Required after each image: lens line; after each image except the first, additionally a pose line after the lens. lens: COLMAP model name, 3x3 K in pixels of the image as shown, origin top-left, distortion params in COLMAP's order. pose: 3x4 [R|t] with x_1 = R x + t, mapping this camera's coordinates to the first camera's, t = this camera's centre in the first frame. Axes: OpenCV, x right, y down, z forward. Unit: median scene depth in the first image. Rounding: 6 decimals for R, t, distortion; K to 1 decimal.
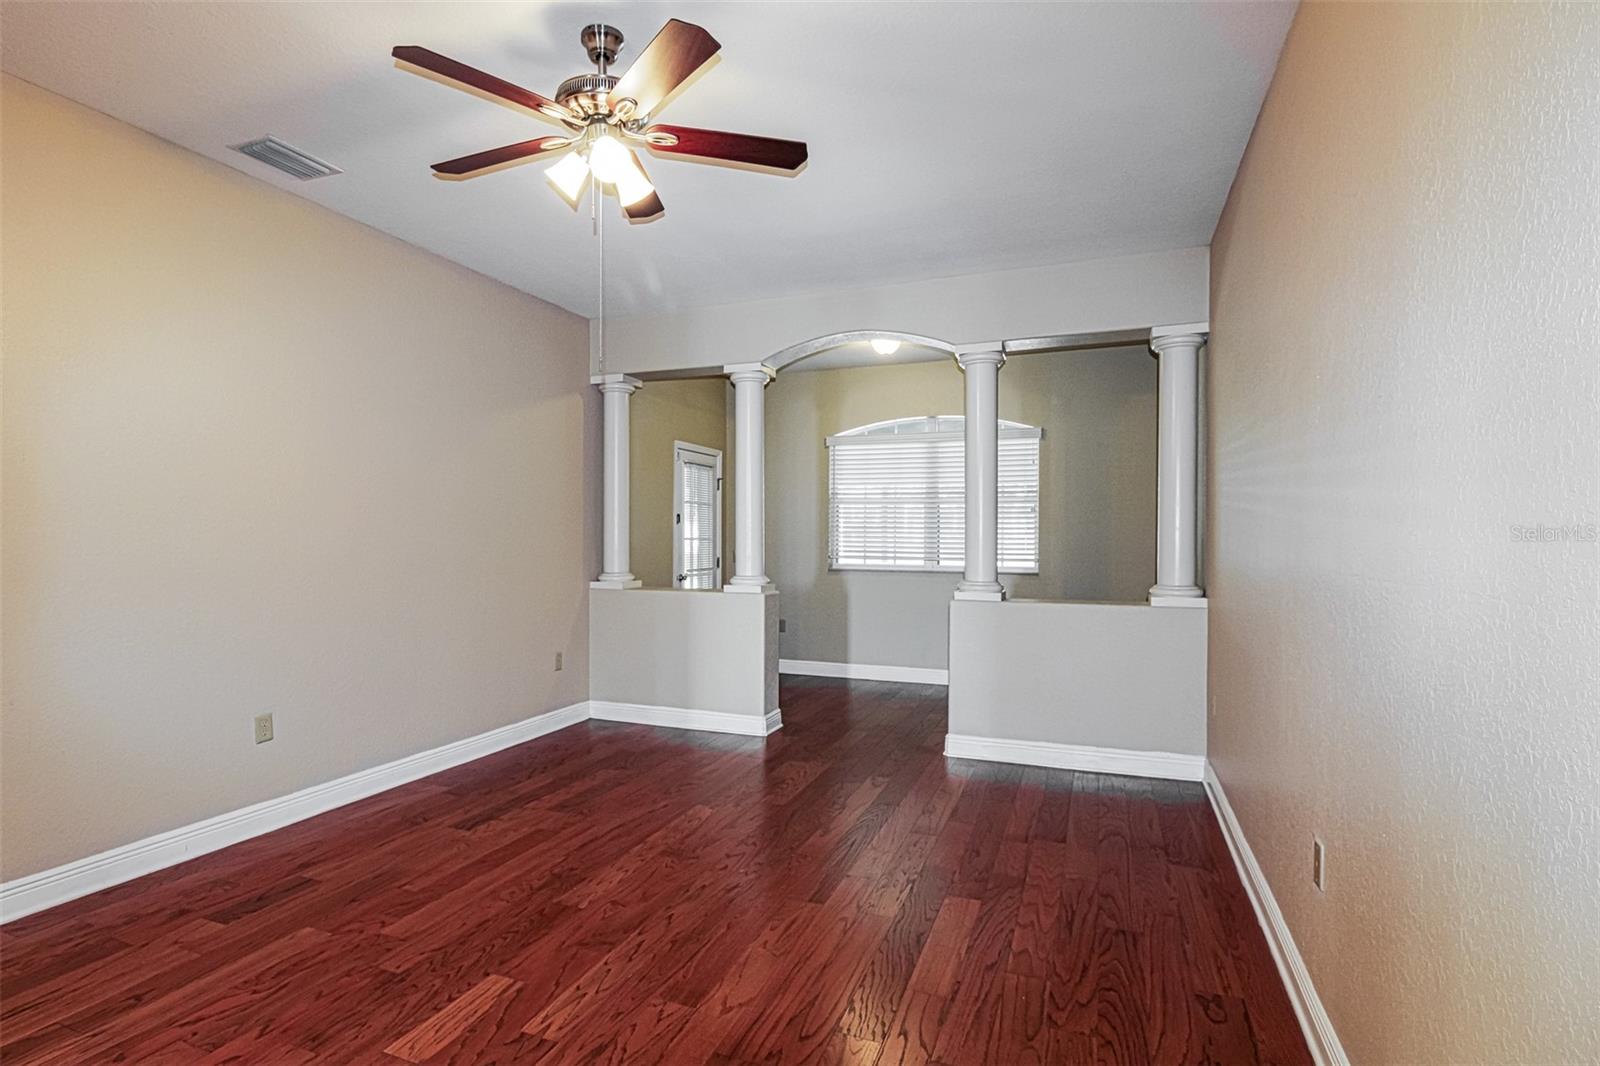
lens RADIAL K [[778.5, 0, 790.8], [0, 778.5, 534.9], [0, 0, 1]] dist [0.000350, -0.000800]
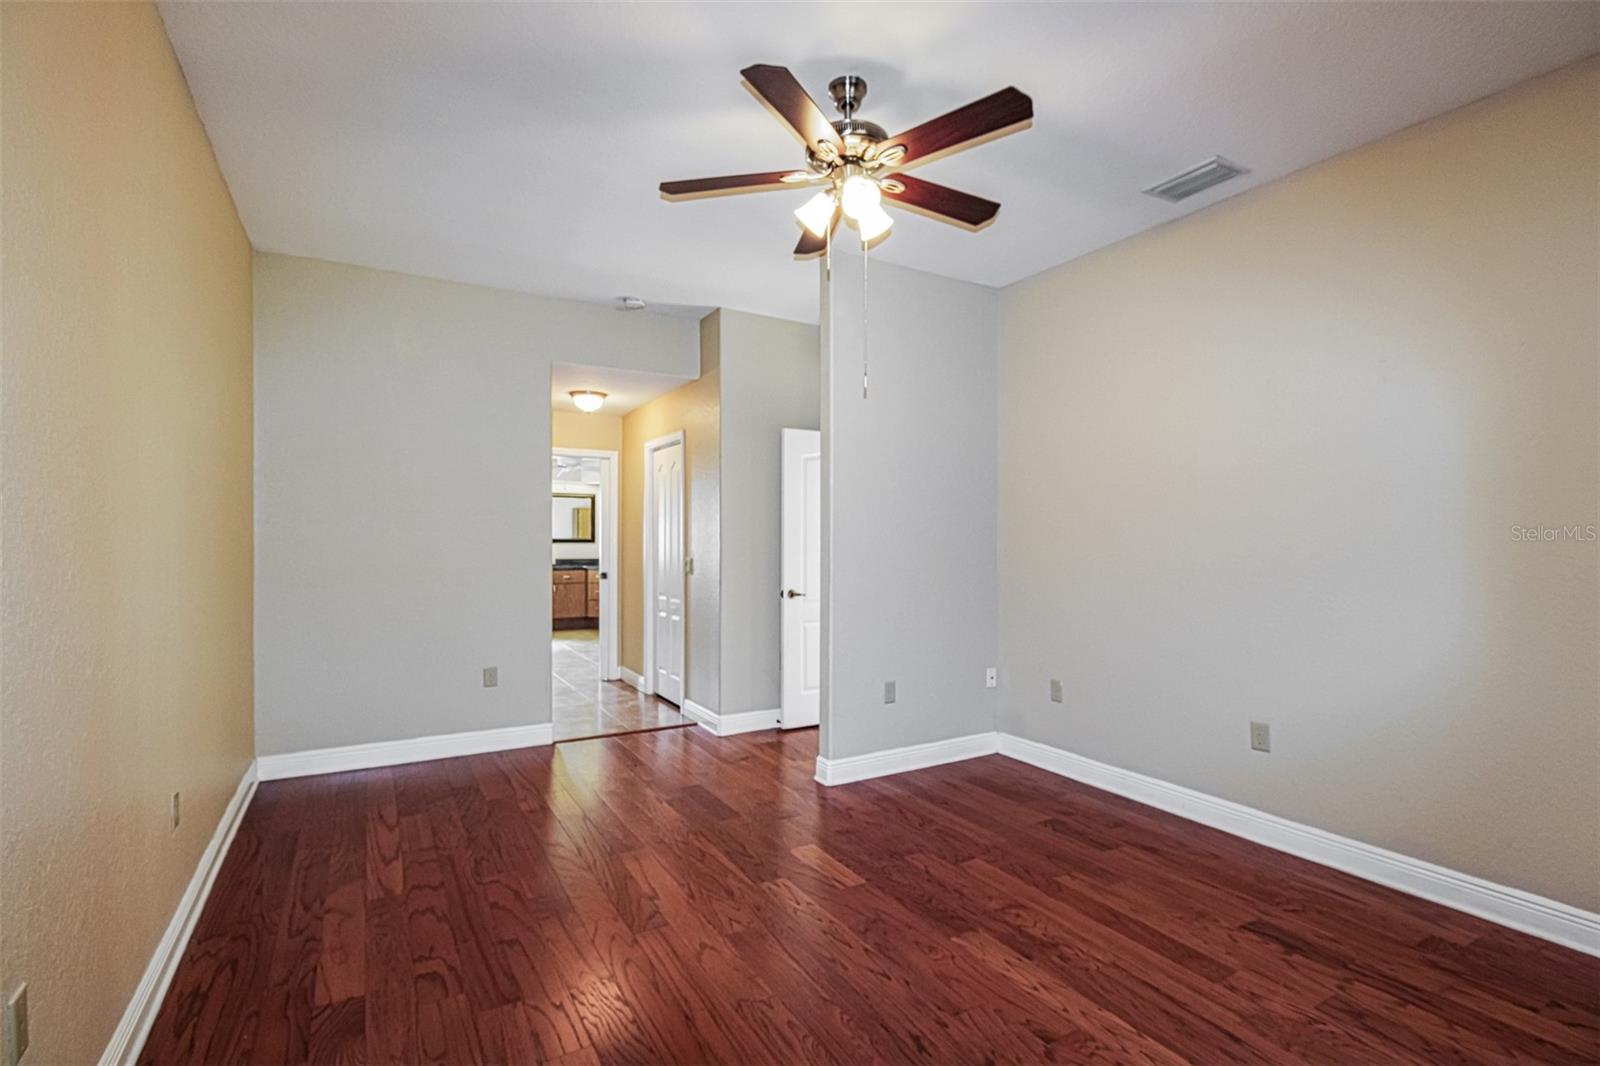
lens RADIAL K [[778.5, 0, 790.8], [0, 778.5, 534.9], [0, 0, 1]] dist [0.000350, -0.000800]
pose [[-0.643678, -0.011852, -0.765204, 0.561955], [-0.004033, 0.999919, -0.012096, 0.008642], [0.765285, -0.004700, -0.643674, 1.425611]]
